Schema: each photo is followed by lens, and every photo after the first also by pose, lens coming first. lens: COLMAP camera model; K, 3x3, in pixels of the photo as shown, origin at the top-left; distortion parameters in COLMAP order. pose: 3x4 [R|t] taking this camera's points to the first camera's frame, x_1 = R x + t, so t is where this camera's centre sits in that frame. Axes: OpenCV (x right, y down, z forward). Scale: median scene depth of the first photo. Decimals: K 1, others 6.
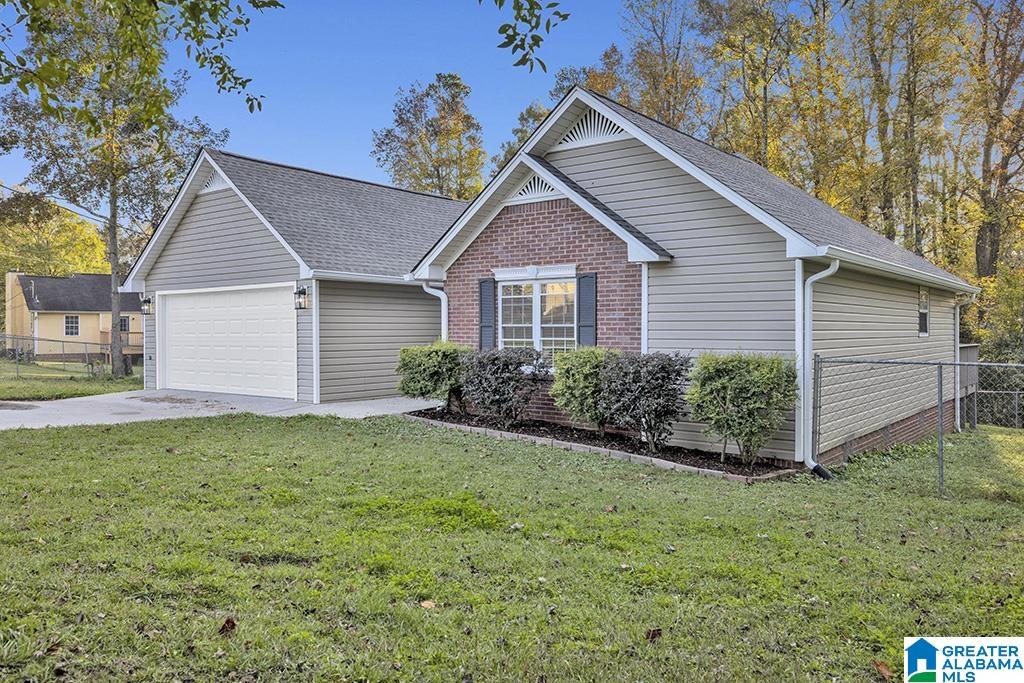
lens RADIAL K [[764.5, 0, 511.9], [0, 764.5, 324.1], [0, 0, 1]] dist [-0.000570, -0.000102]
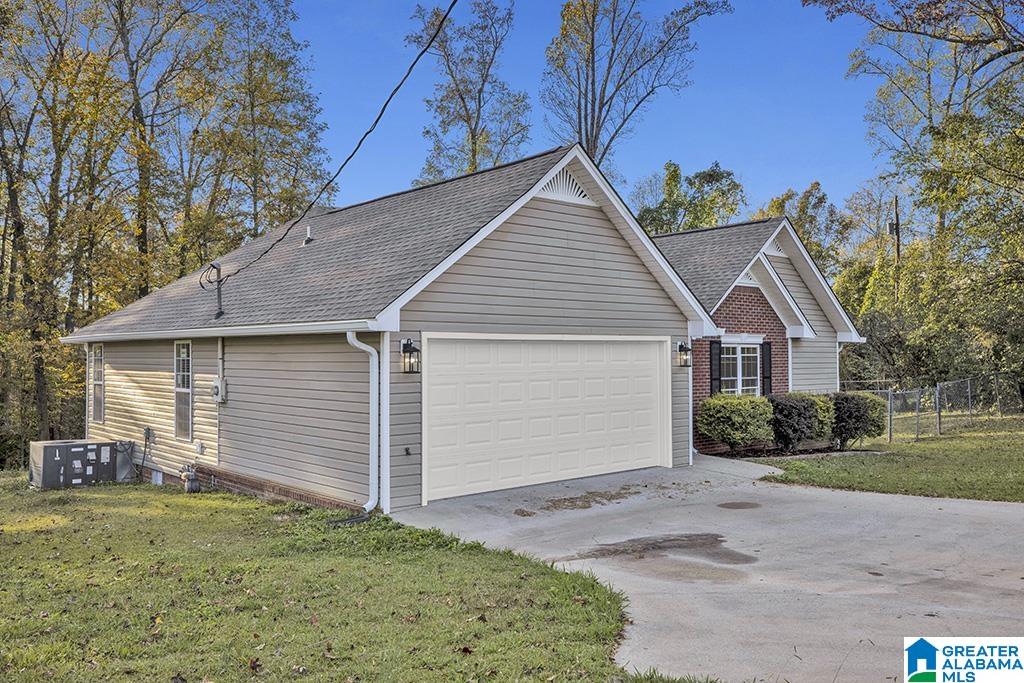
lens RADIAL K [[816.2, 0, 512.0], [0, 816.2, 341.5], [0, 0, 1]] dist [-0.000299, -0.000030]
pose [[0.168596, 0.024796, 0.985373, -1.420742], [0.007259, 0.999625, -0.026397, -0.027081], [-0.985659, 0.011603, 0.168353, 1.143438]]
